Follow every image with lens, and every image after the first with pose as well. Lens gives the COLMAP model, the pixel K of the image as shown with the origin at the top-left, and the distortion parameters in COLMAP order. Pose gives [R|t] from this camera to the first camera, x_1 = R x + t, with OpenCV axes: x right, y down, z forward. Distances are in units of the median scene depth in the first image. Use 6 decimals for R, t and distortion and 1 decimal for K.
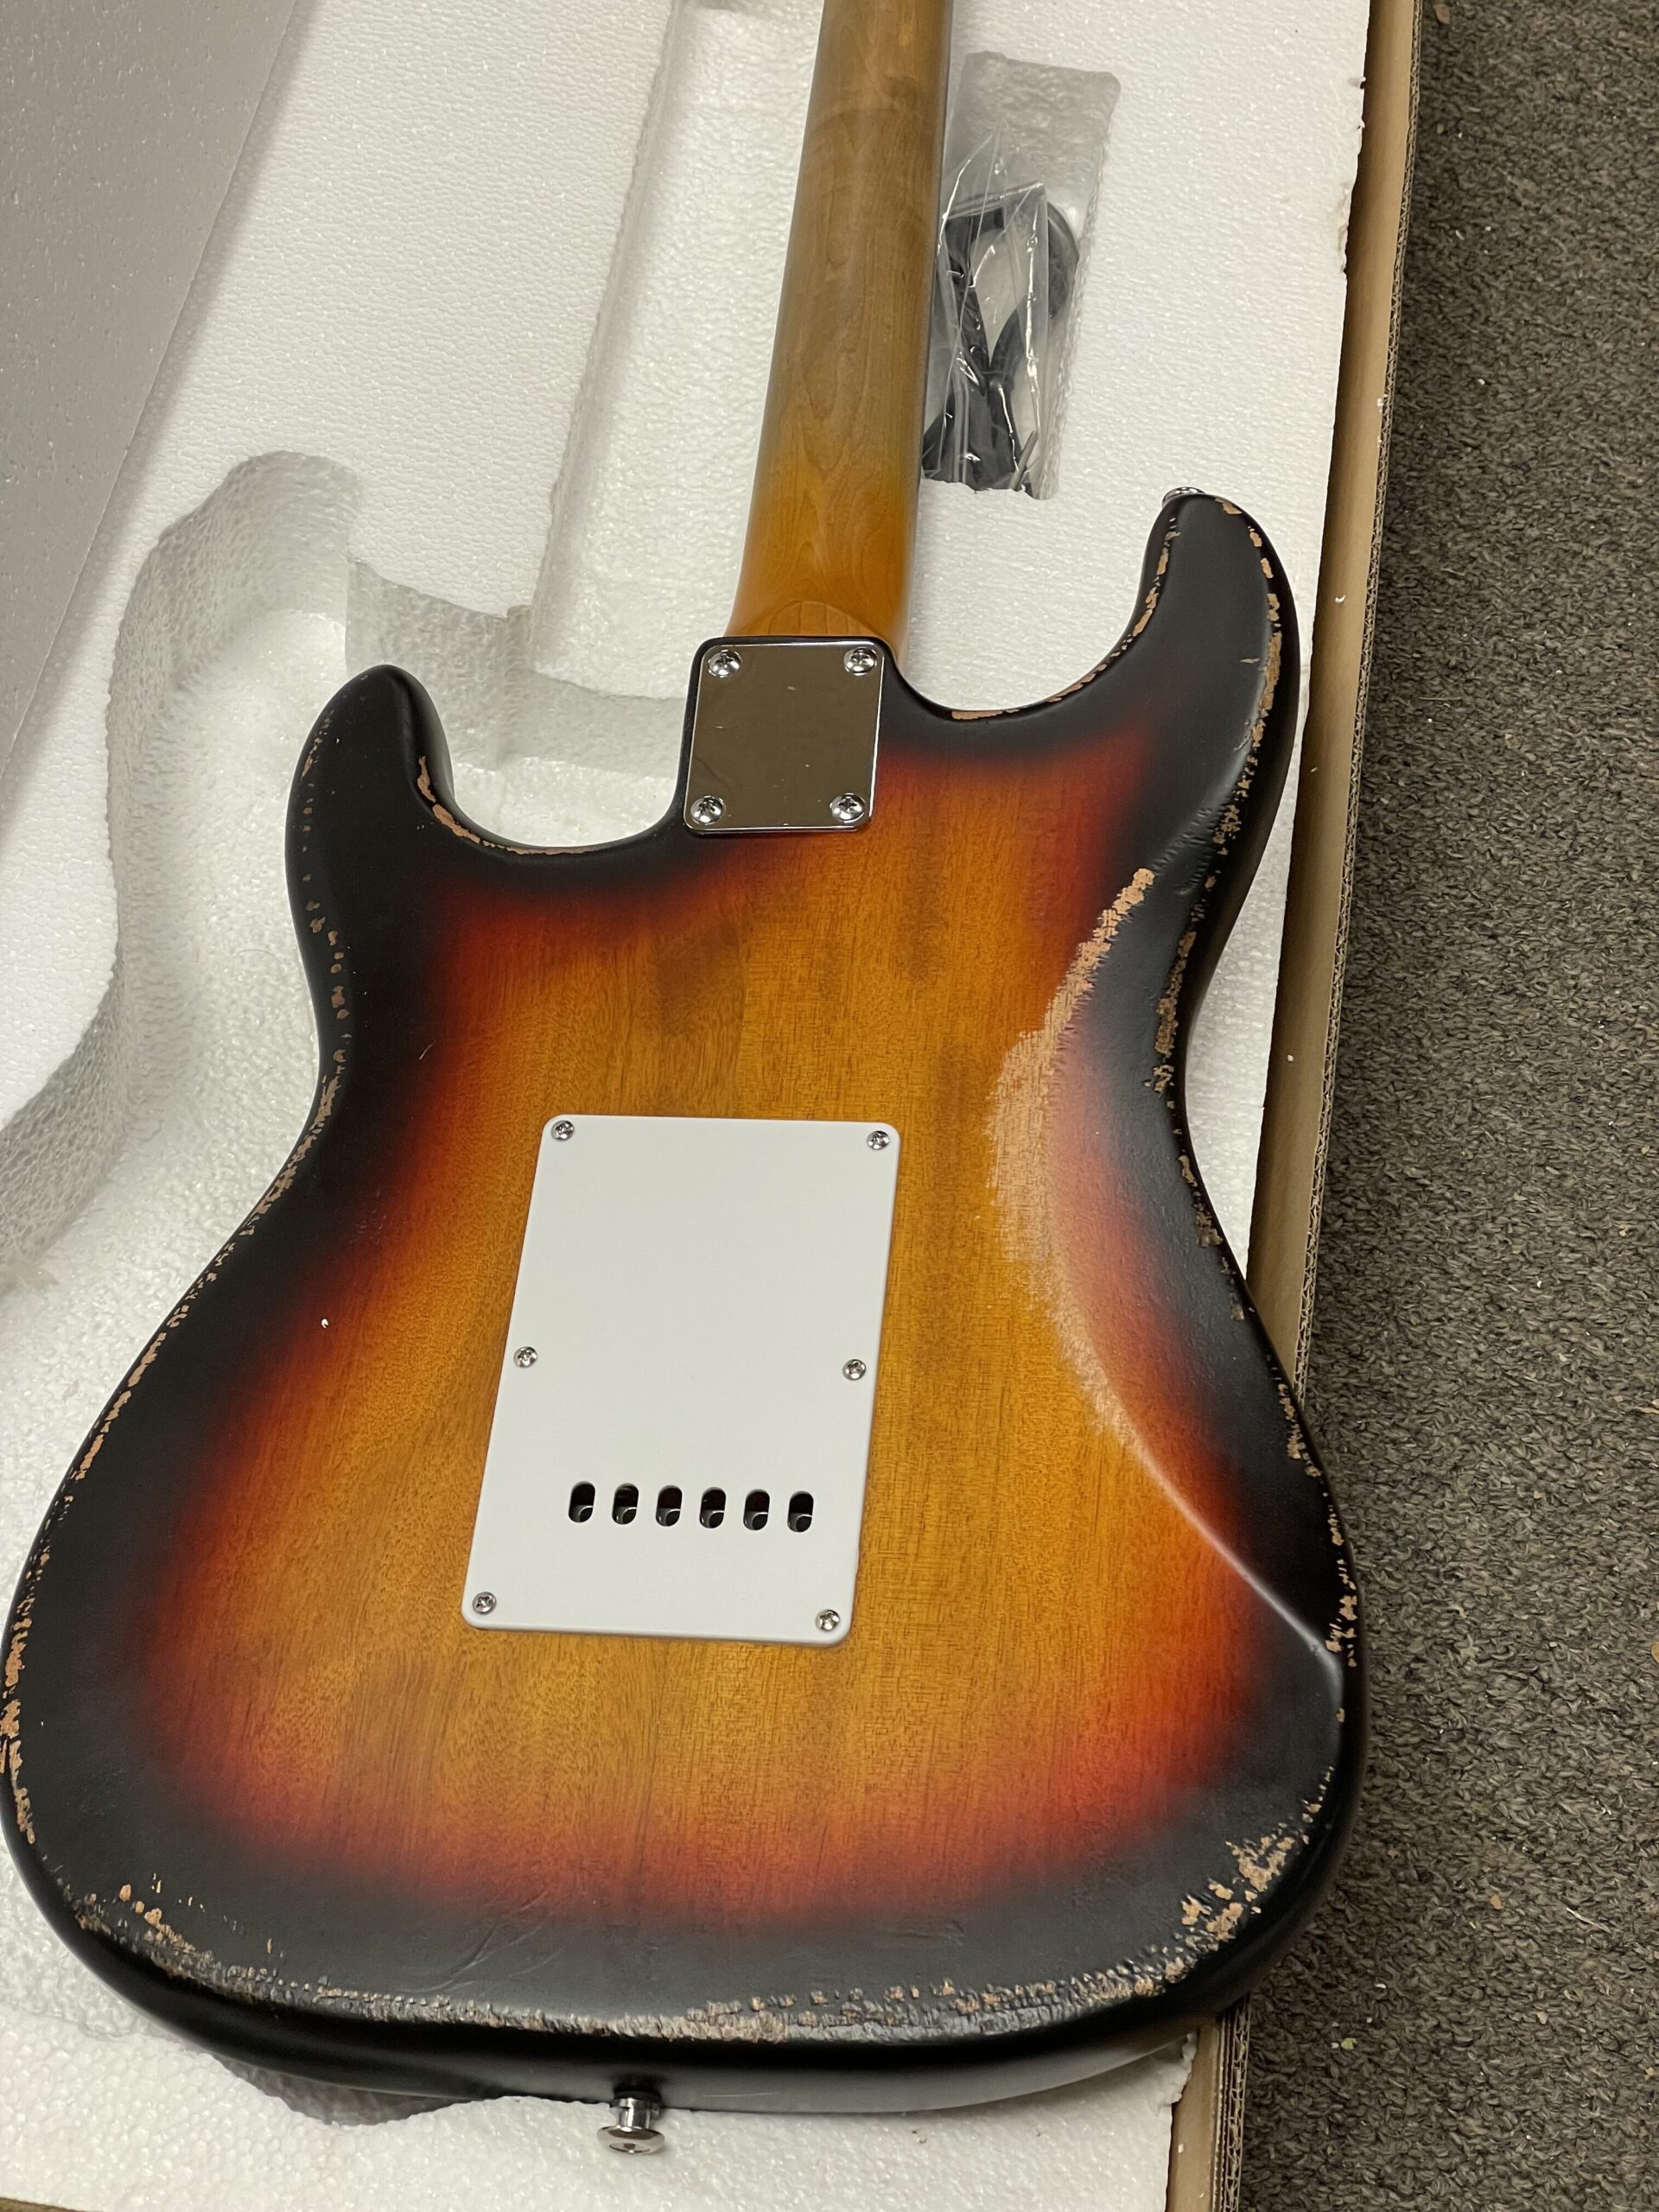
lens RADIAL K [[3221.8, 0, 875.5], [0, 3221.8, 1124.6], [0, 0, 1]] dist [0.154212, -0.413851]
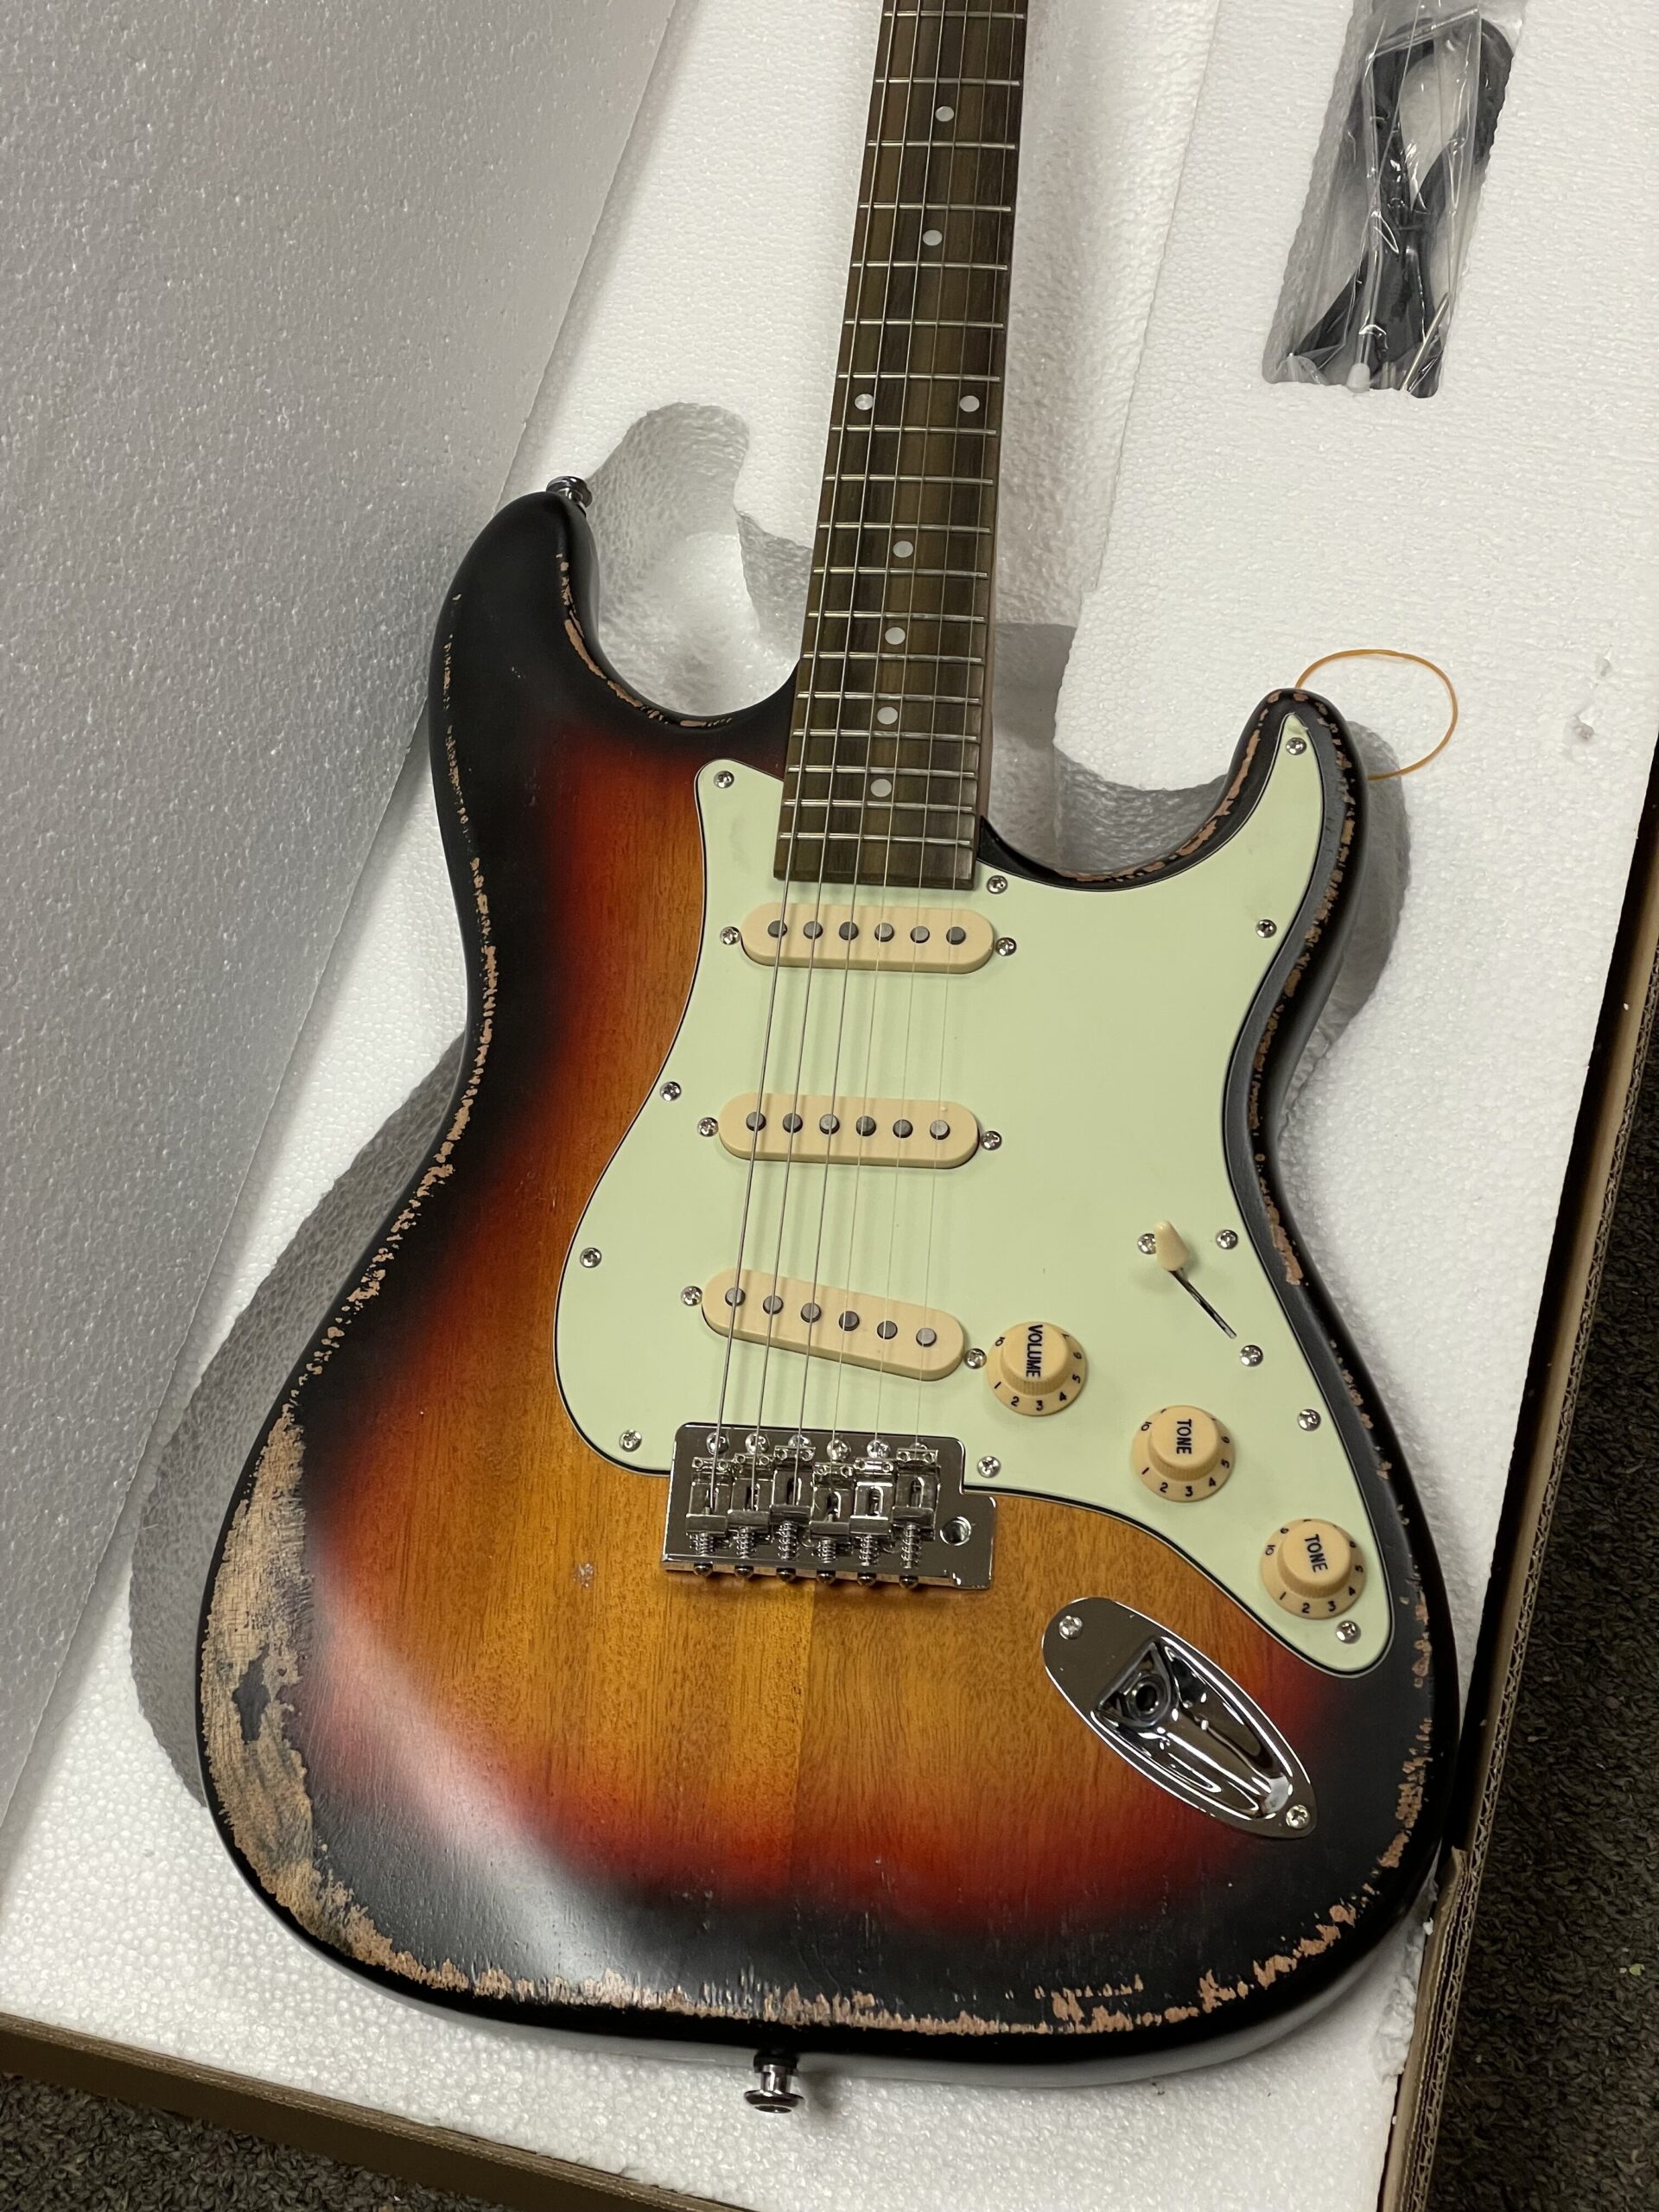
lens RADIAL K [[3174.8, 0, 864.7], [0, 3174.8, 1085.5], [0, 0, 1]] dist [0.154060, -0.357067]
pose [[0.967831, 0.010826, -0.251369, 0.140275], [0.027304, 0.988654, 0.147705, -0.139241], [0.250116, -0.149817, 0.956555, -0.013155]]
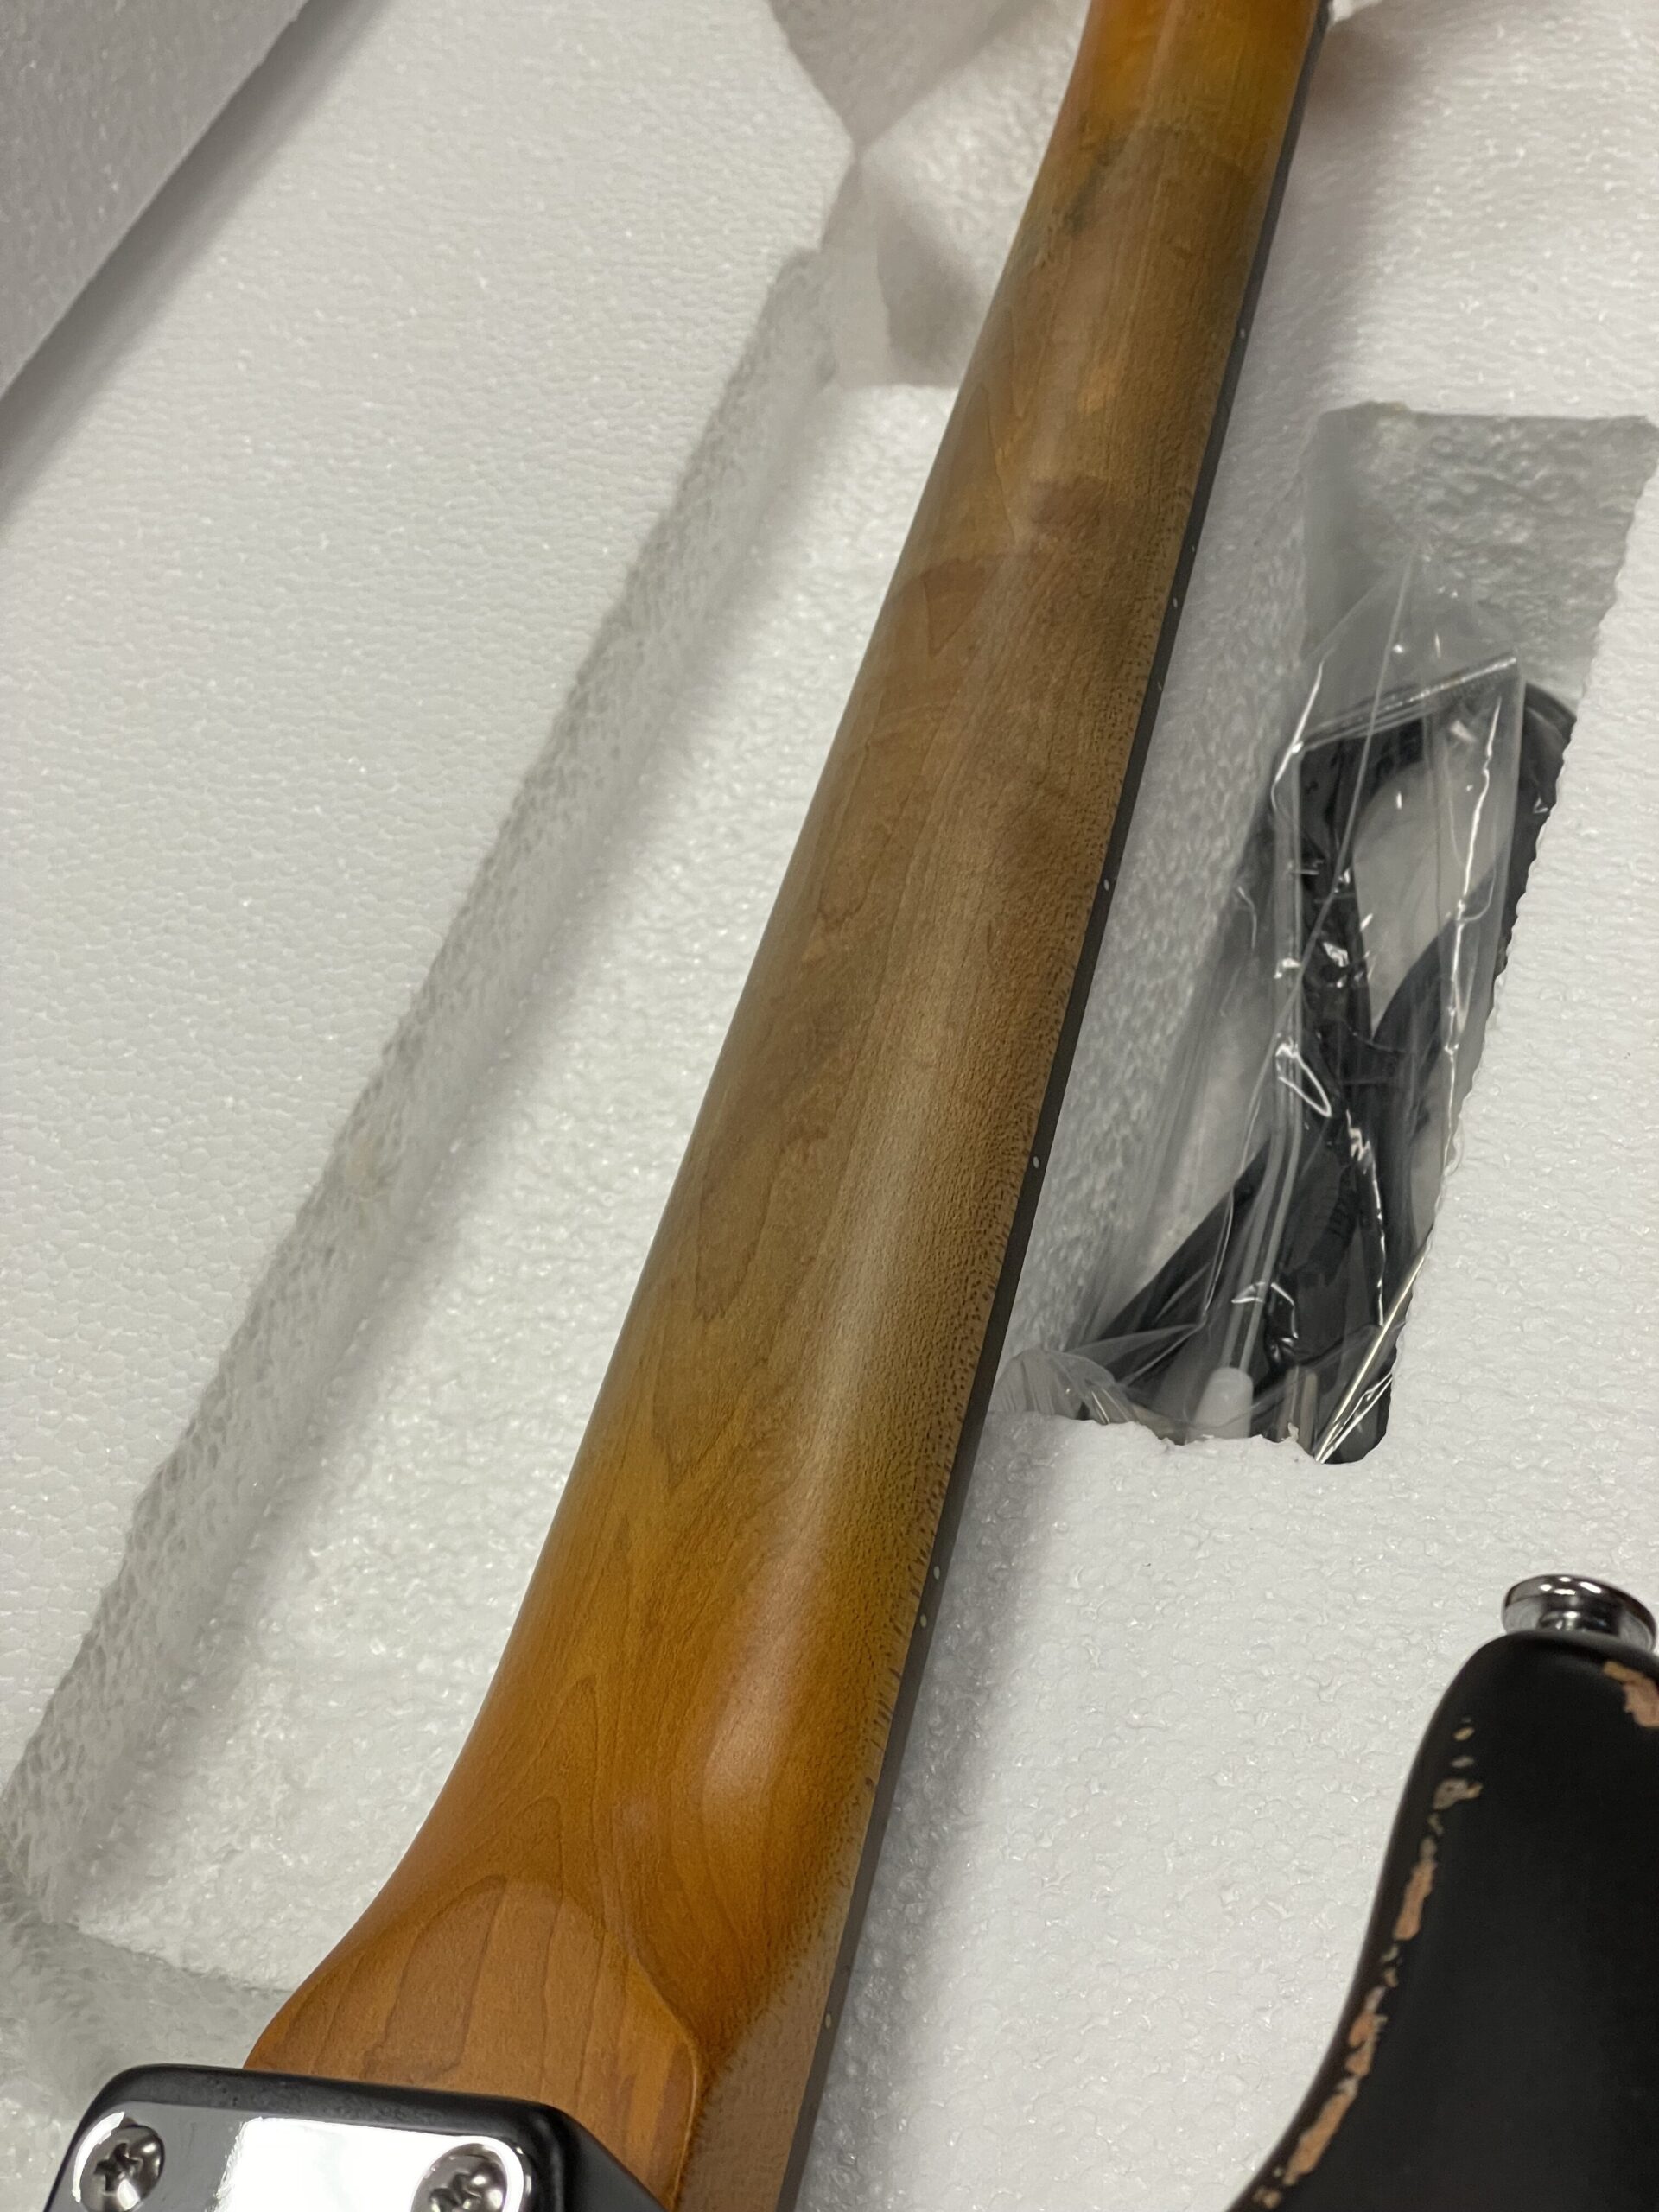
lens RADIAL K [[3345.2, 0, 804.6], [0, 3345.2, 1104.6], [0, 0, 1]] dist [0.119210, -0.290269]
pose [[0.943110, -0.042010, -0.329817, 0.131463], [-0.003317, 0.990747, -0.135680, -0.186953], [0.332466, 0.129055, 0.934244, 0.611868]]
